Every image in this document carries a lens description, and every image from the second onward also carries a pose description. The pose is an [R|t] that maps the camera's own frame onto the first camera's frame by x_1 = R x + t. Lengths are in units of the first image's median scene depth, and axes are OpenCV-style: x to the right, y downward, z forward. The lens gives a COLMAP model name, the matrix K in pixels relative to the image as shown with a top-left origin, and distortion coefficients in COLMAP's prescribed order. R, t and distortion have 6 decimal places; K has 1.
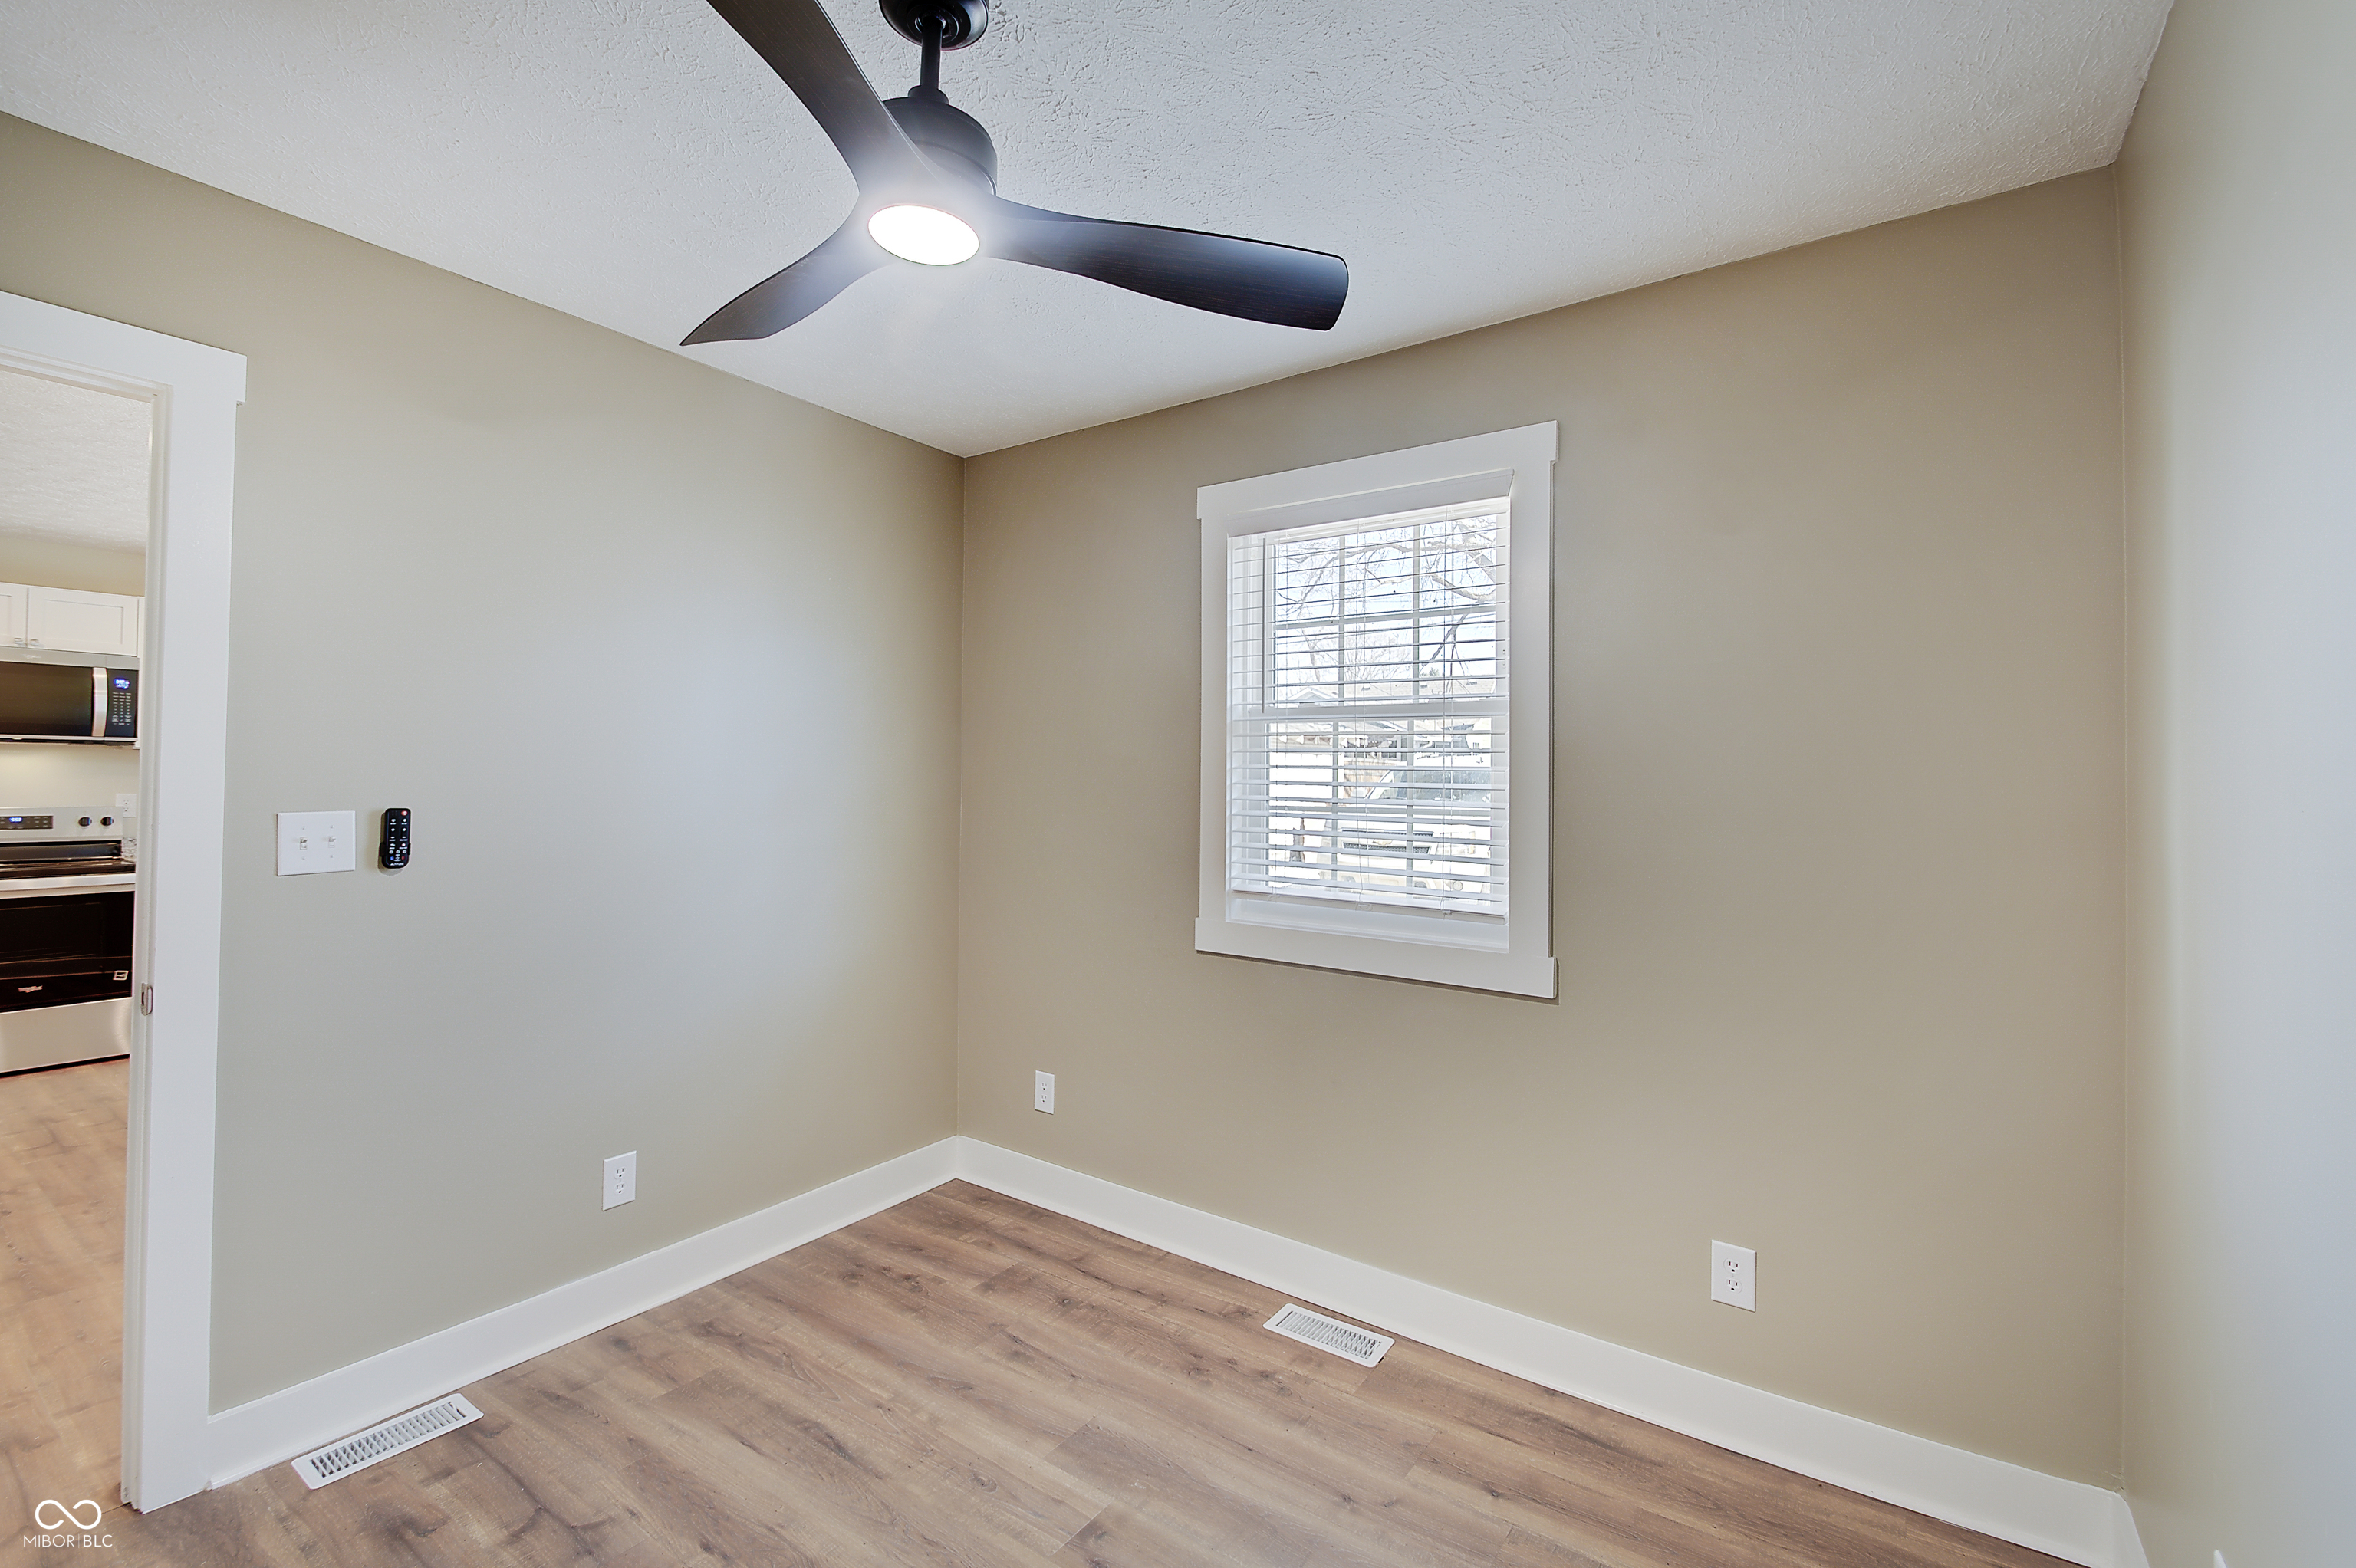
lens RADIAL K [[1020.6, 0, 1167.2], [0, 1020.6, 784.9], [0, 0, 1]] dist [0.017467, -0.012307]
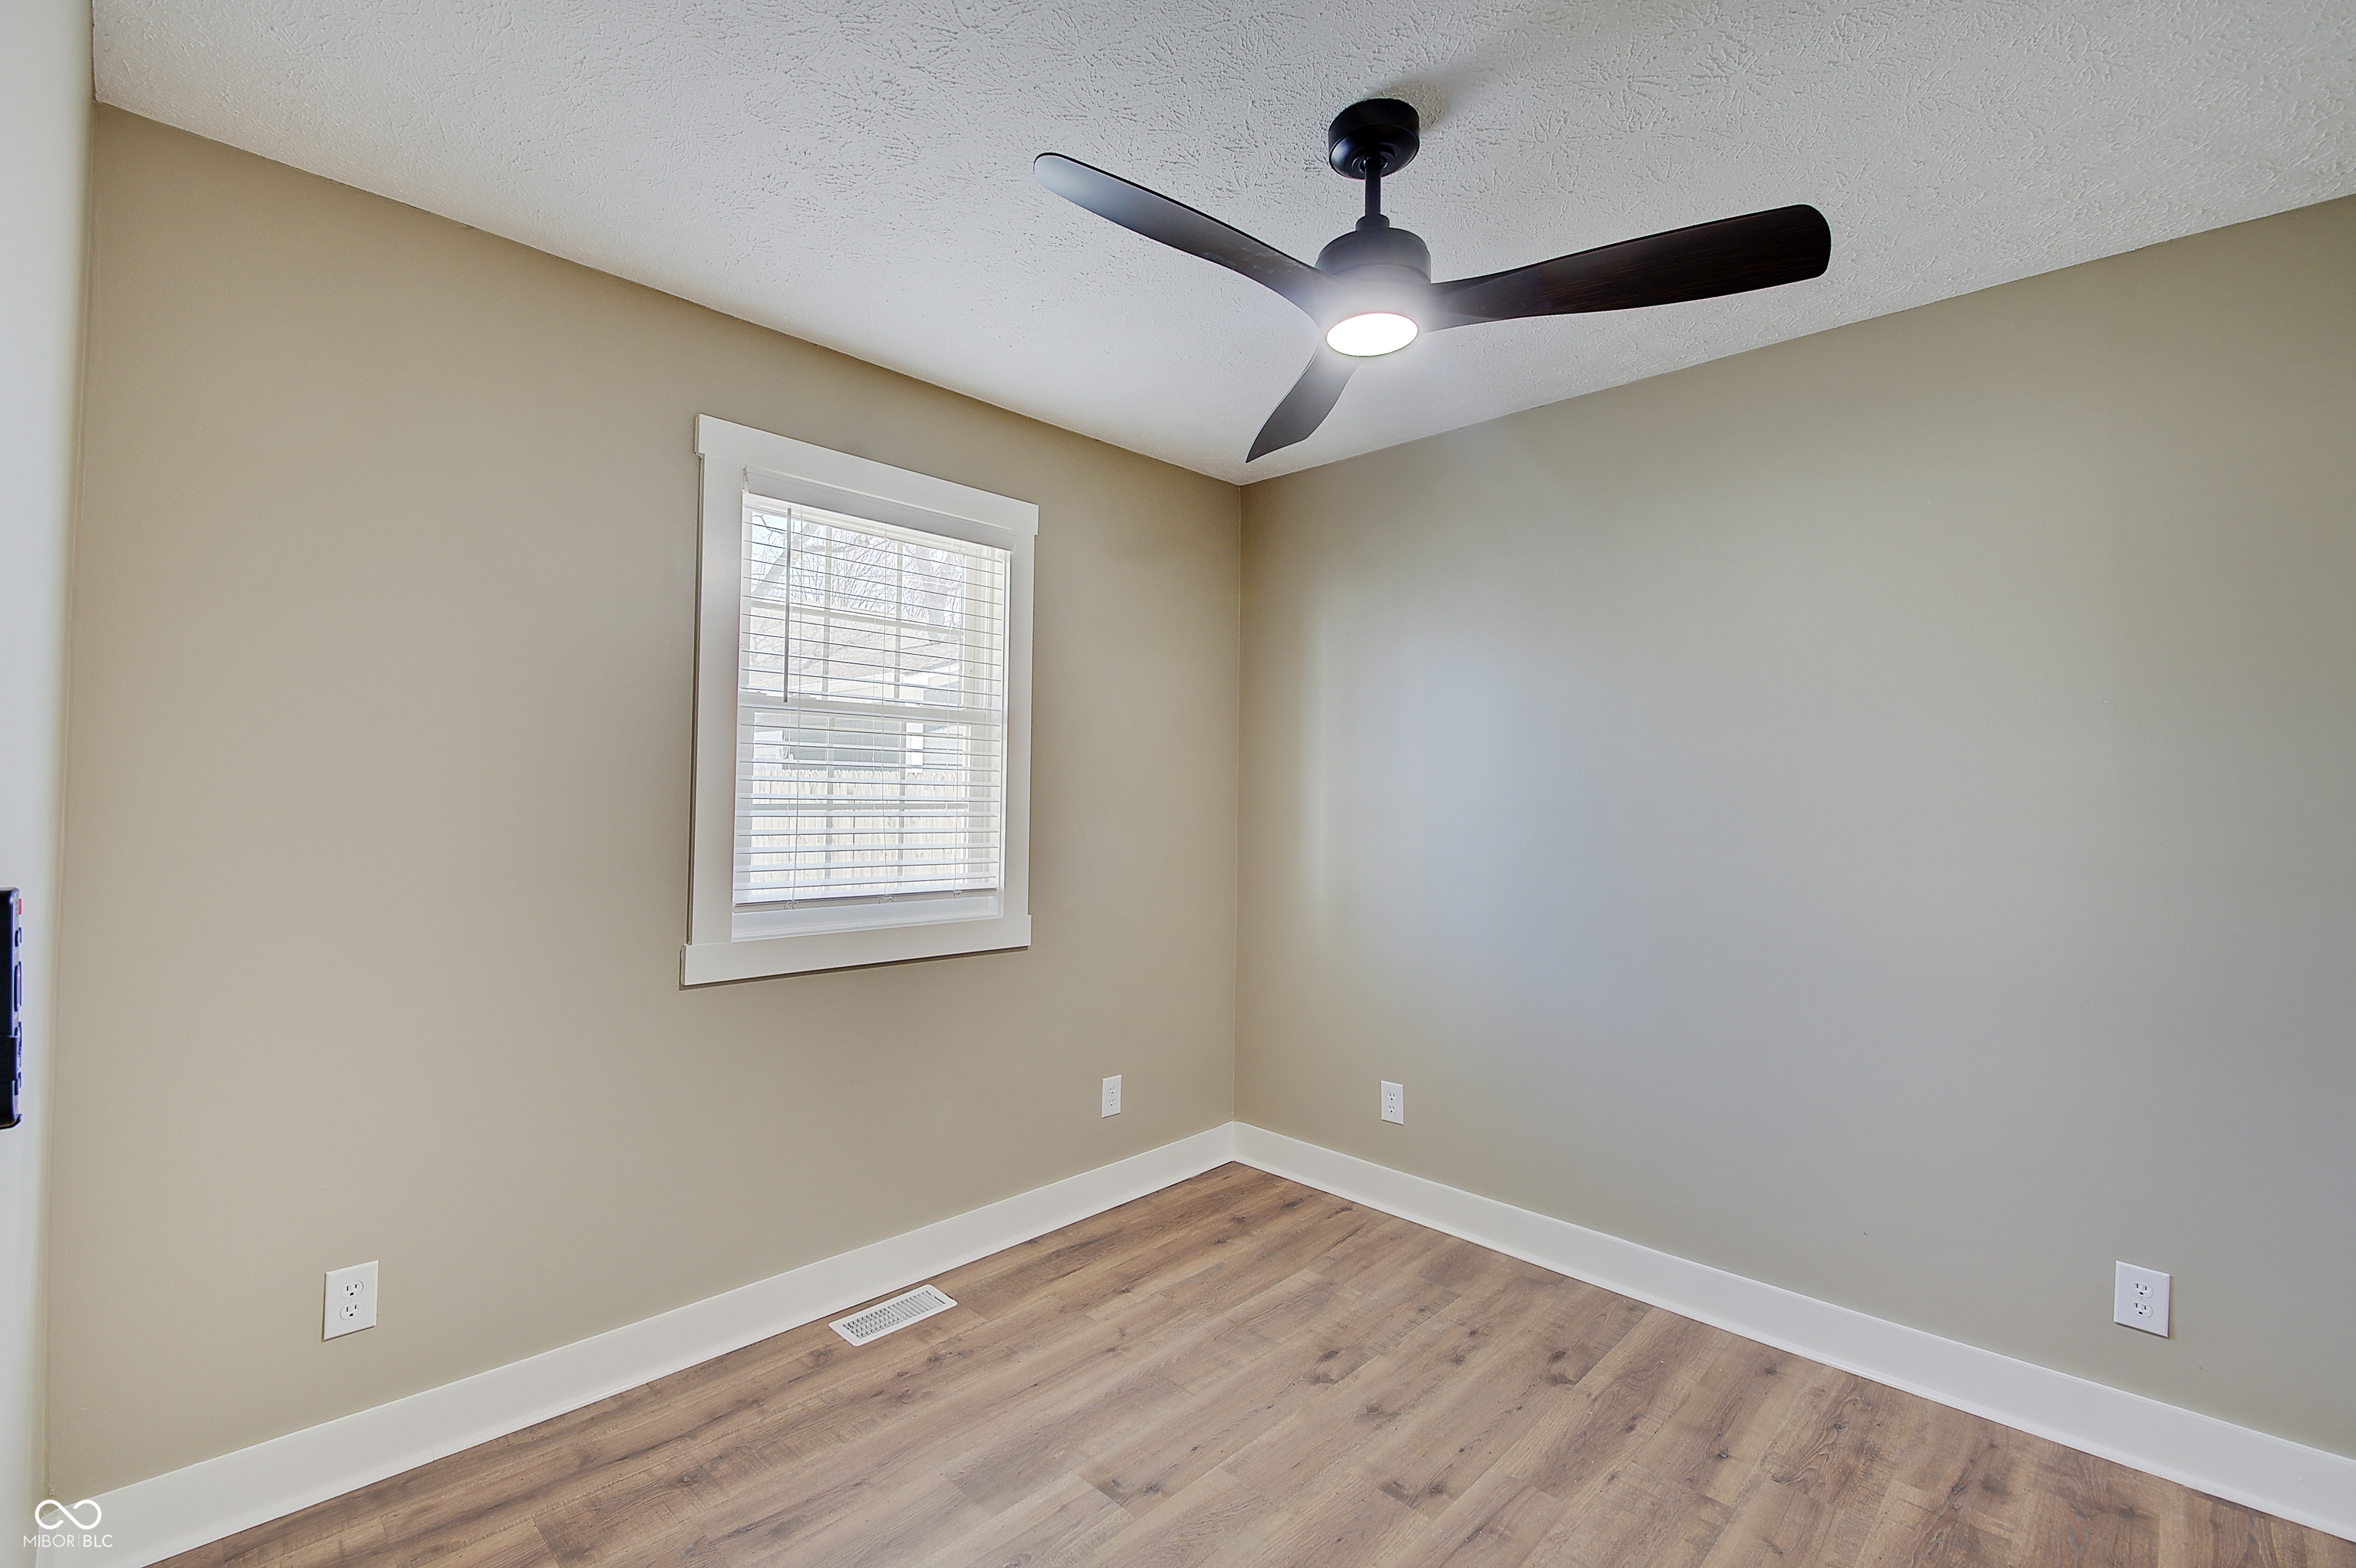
lens RADIAL K [[1020.6, 0, 1168.9], [0, 1020.6, 773.6], [0, 0, 1]] dist [0.017467, -0.012307]
pose [[0.151896, 0.000502, 0.988396, -0.874516], [-0.016067, 0.999869, 0.001961, -0.016987], [-0.988266, -0.016179, 0.151884, 0.613645]]
